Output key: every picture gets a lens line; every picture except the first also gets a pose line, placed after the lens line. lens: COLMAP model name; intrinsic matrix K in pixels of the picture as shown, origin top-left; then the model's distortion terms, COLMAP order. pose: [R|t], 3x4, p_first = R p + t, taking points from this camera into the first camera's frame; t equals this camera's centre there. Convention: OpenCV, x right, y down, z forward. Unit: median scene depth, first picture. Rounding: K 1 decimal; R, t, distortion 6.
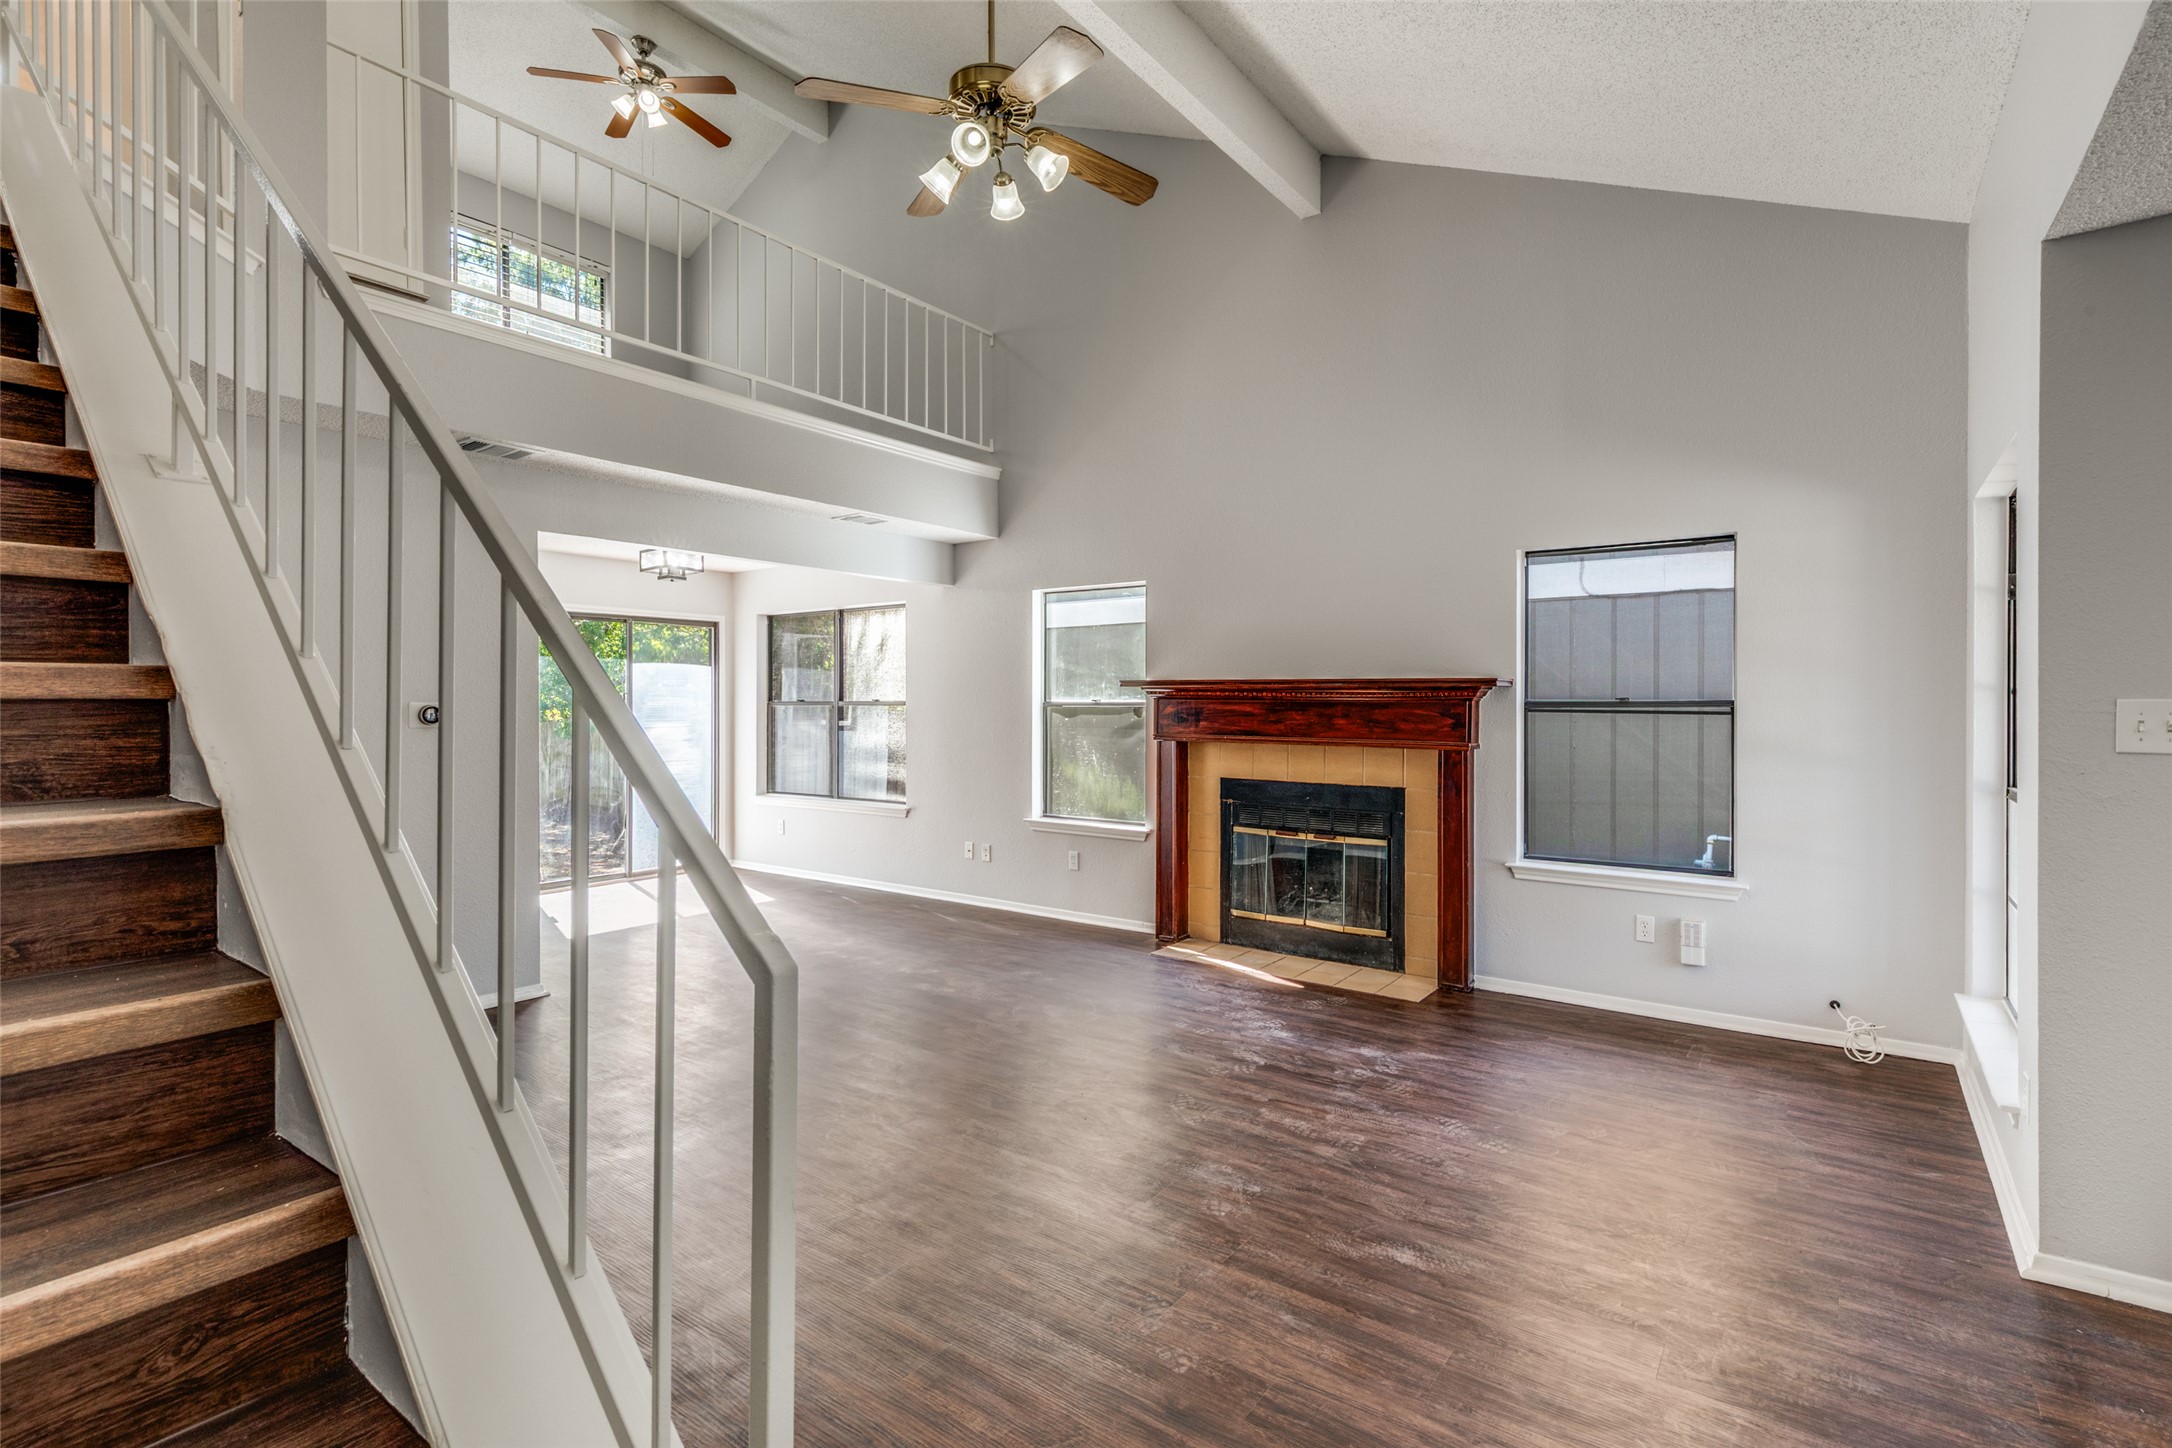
lens RADIAL K [[994.0, 0, 1112.7], [0, 994.0, 720.2], [0, 0, 1]] dist [0.012937, -0.001941]
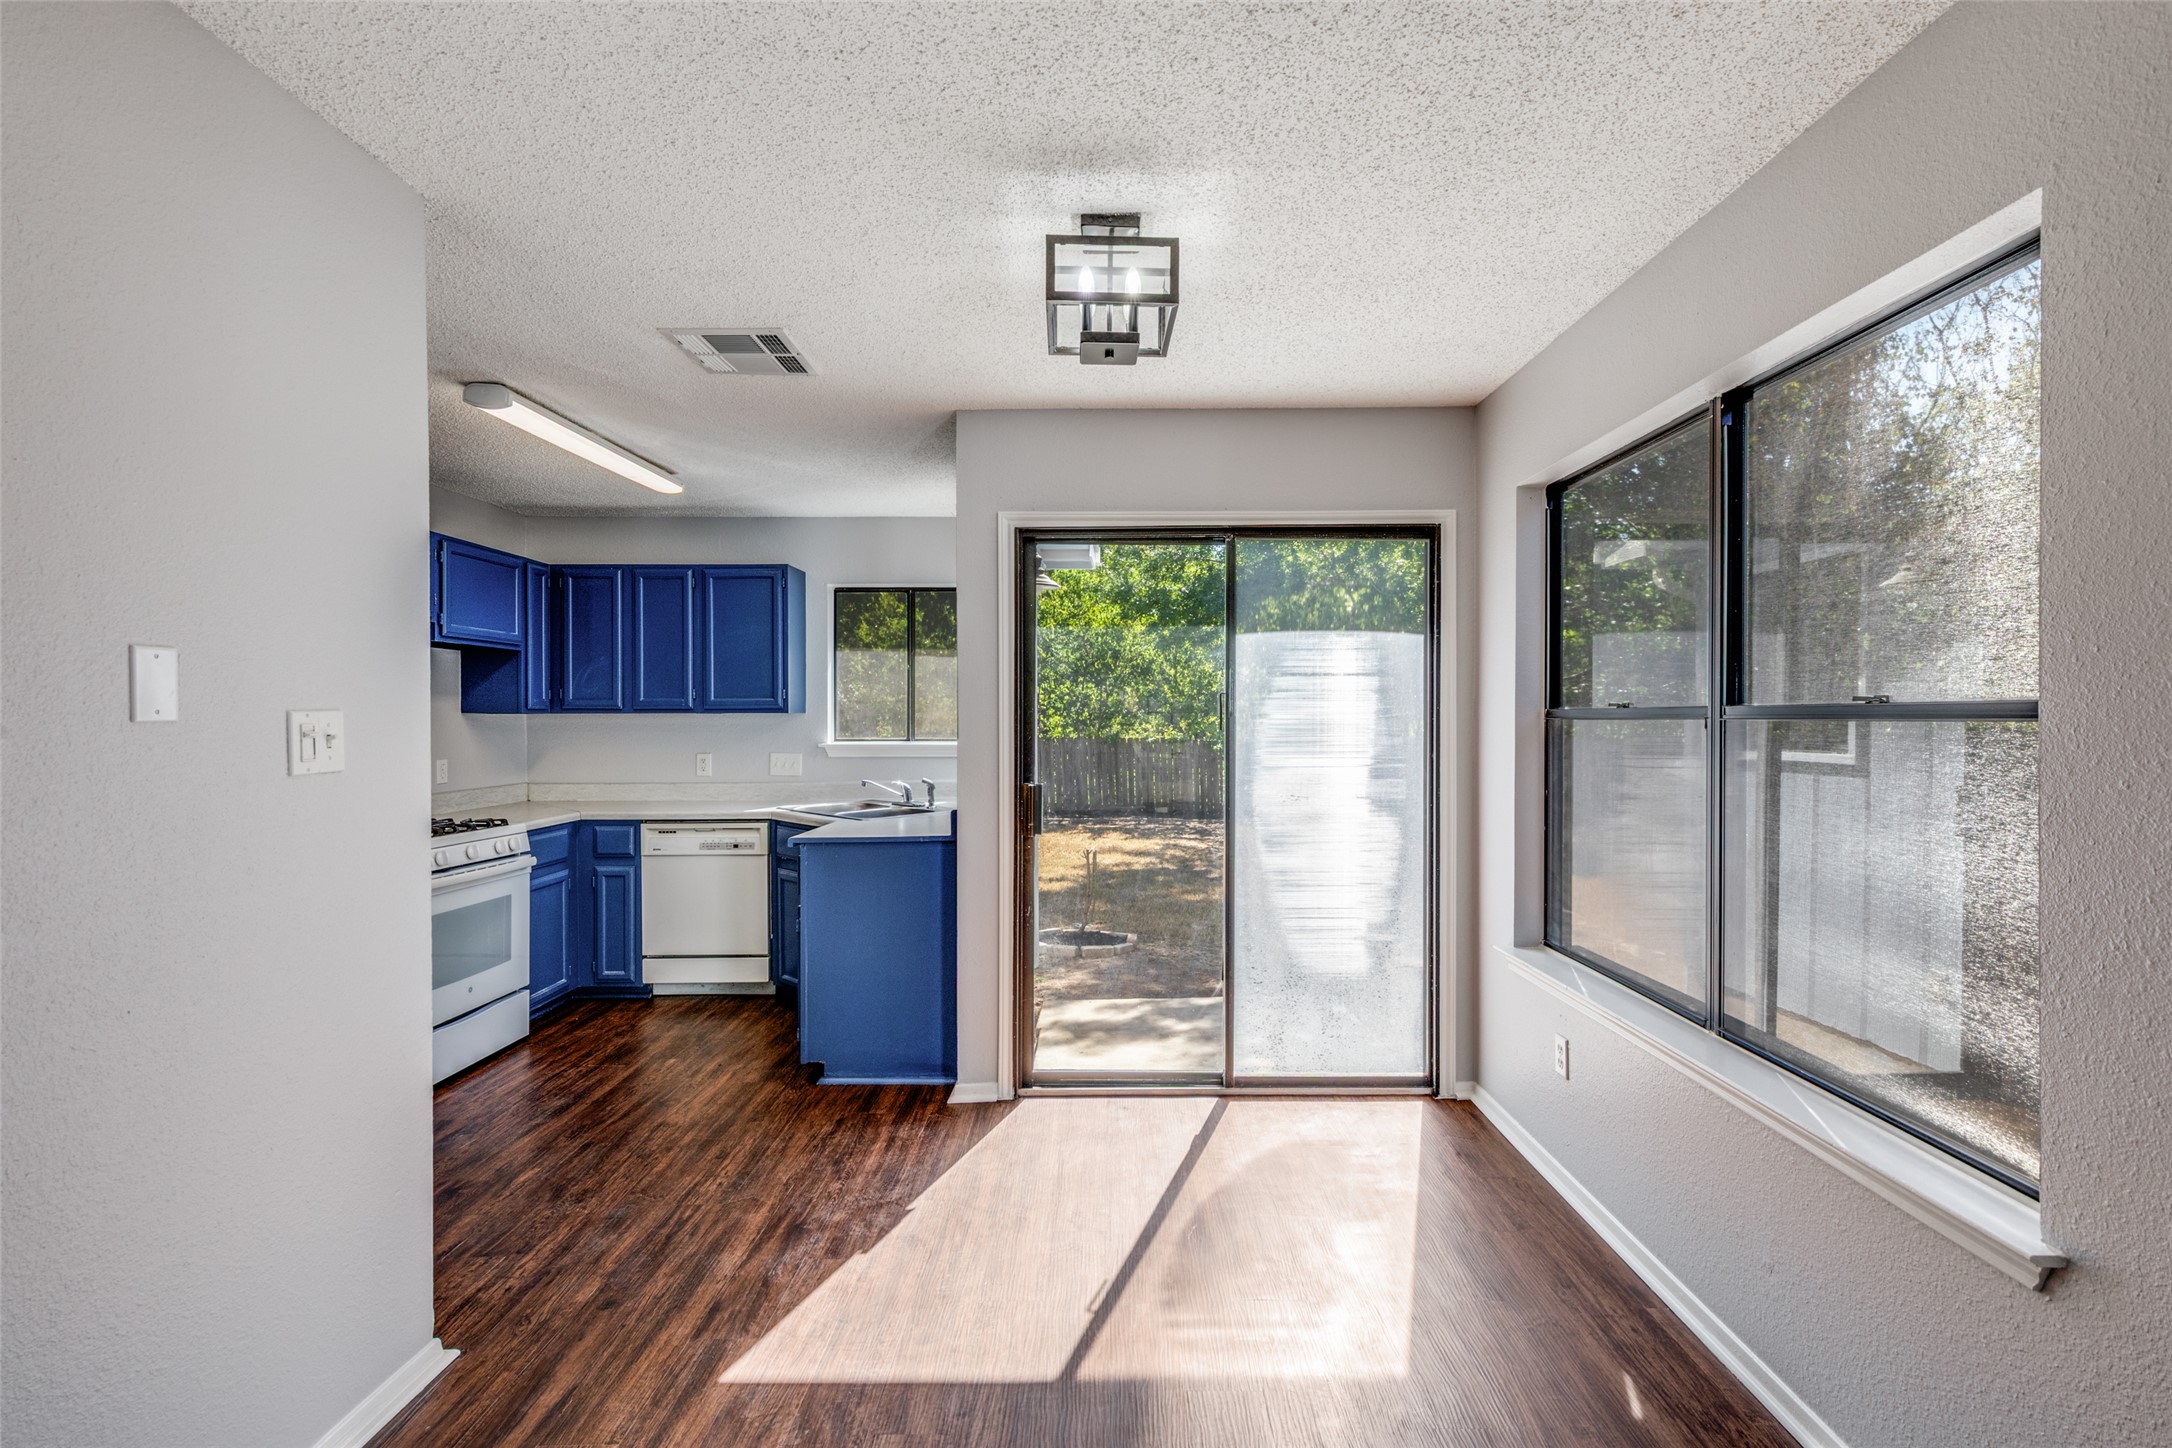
lens RADIAL K [[994.0, 0, 1101.3], [0, 994.0, 720.1], [0, 0, 1]] dist [0.012937, -0.001941]
pose [[0.567622, -0.003533, -0.823282, -0.197531], [-0.010217, 0.999884, -0.011334, -0.013058], [0.823226, 0.014845, 0.567520, 0.975757]]
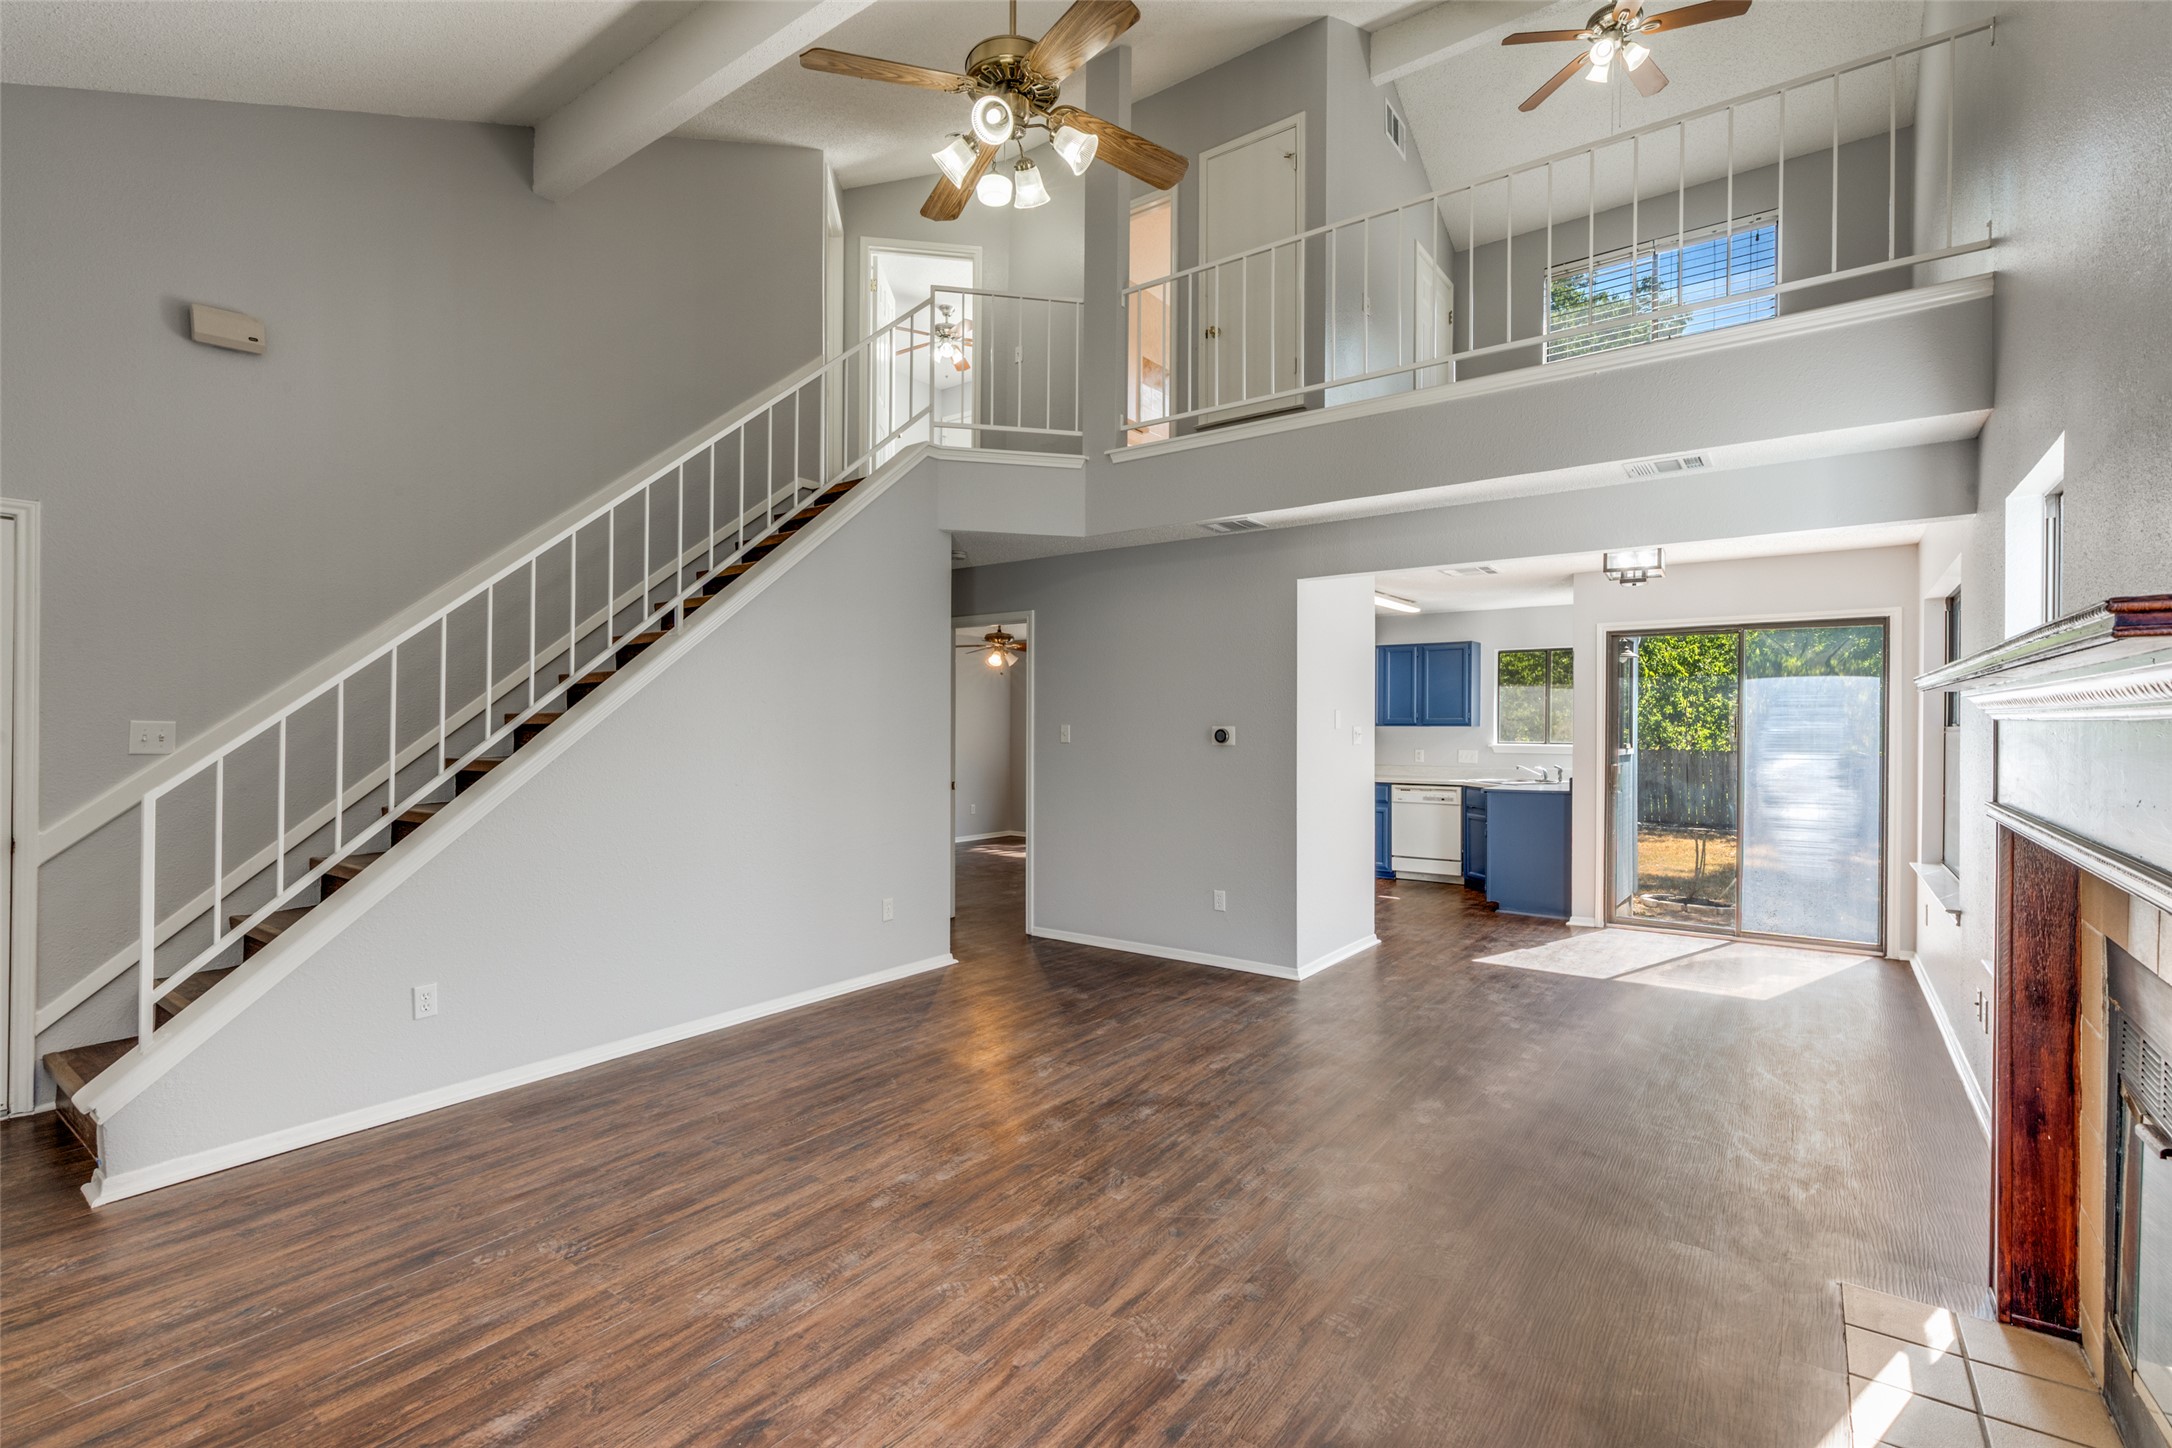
lens RADIAL K [[994.0, 0, 1104.1], [0, 994.0, 727.7], [0, 0, 1]] dist [0.012937, -0.001941]
pose [[-0.000055, -0.001772, -0.999998, 0.494228], [-0.020206, 0.999794, -0.001770, -0.009259], [0.999796, 0.020206, -0.000091, 0.664950]]
